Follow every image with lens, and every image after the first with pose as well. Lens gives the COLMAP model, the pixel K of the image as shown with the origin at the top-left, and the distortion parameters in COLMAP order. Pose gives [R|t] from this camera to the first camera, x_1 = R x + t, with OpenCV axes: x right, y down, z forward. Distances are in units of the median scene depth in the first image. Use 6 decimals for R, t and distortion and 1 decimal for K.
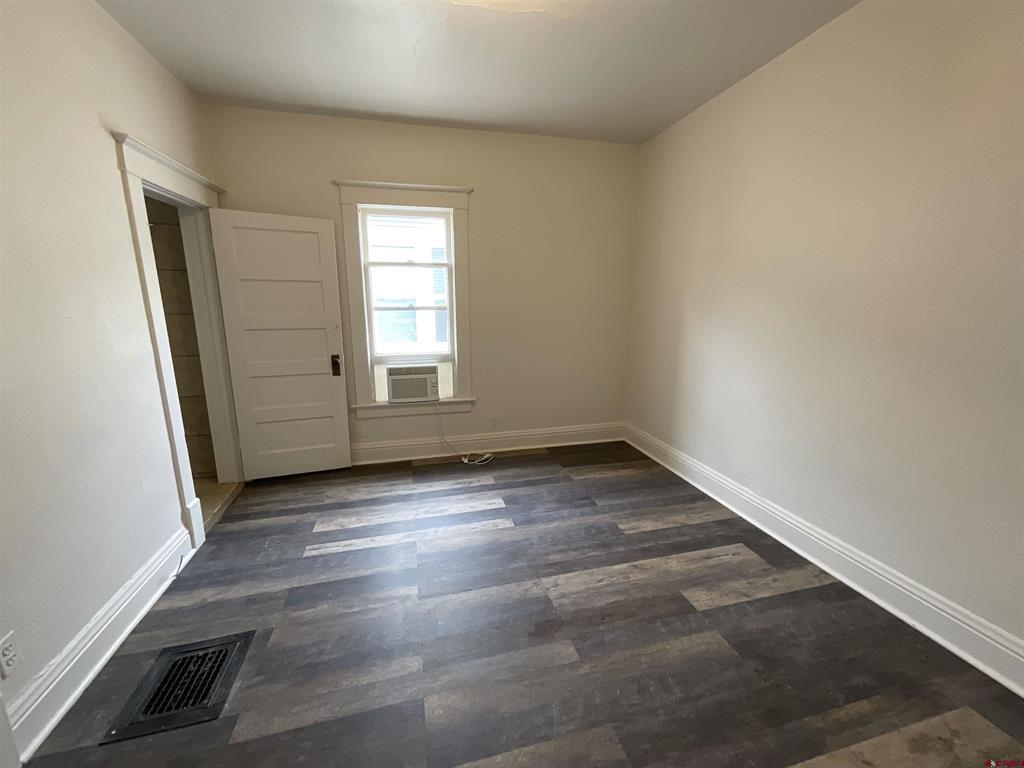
lens RADIAL K [[413.4, 0, 511.3], [0, 413.4, 384.4], [0, 0, 1]] dist [-0.001017, 0.001106]
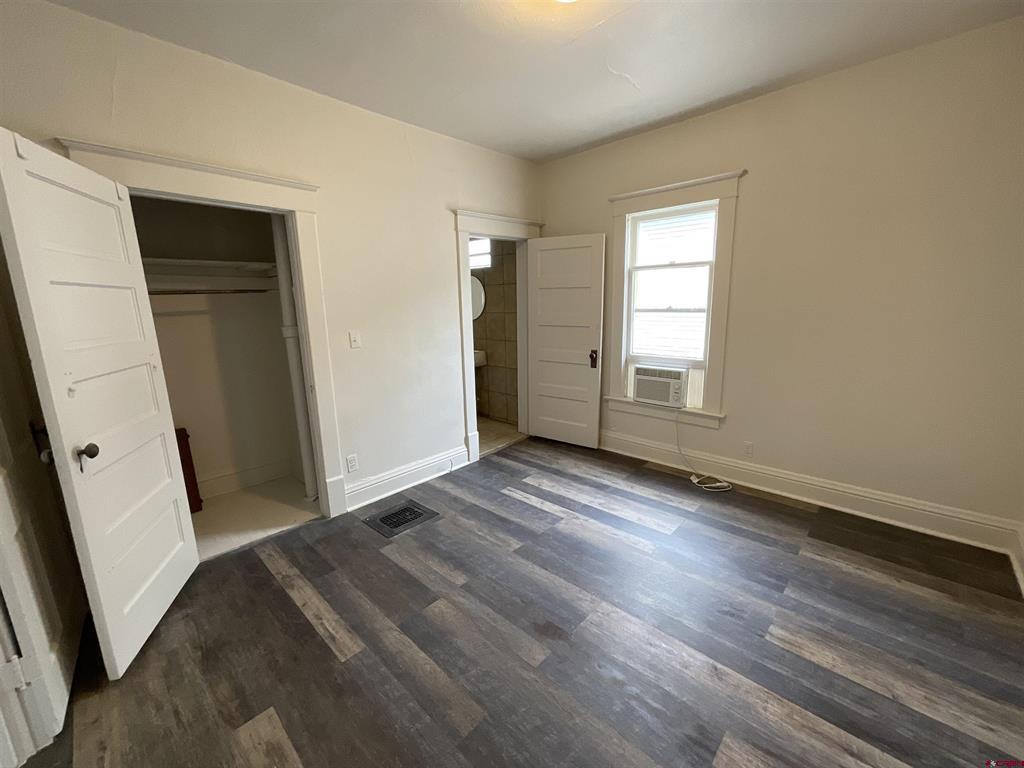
lens RADIAL K [[413.4, 0, 510.6], [0, 413.4, 383.6], [0, 0, 1]] dist [-0.001017, 0.001106]
pose [[0.536379, 0.157490, -0.829153, 0.450949], [-0.151359, 0.984457, 0.089074, -0.048681], [0.830294, 0.077722, 0.551880, 0.179886]]
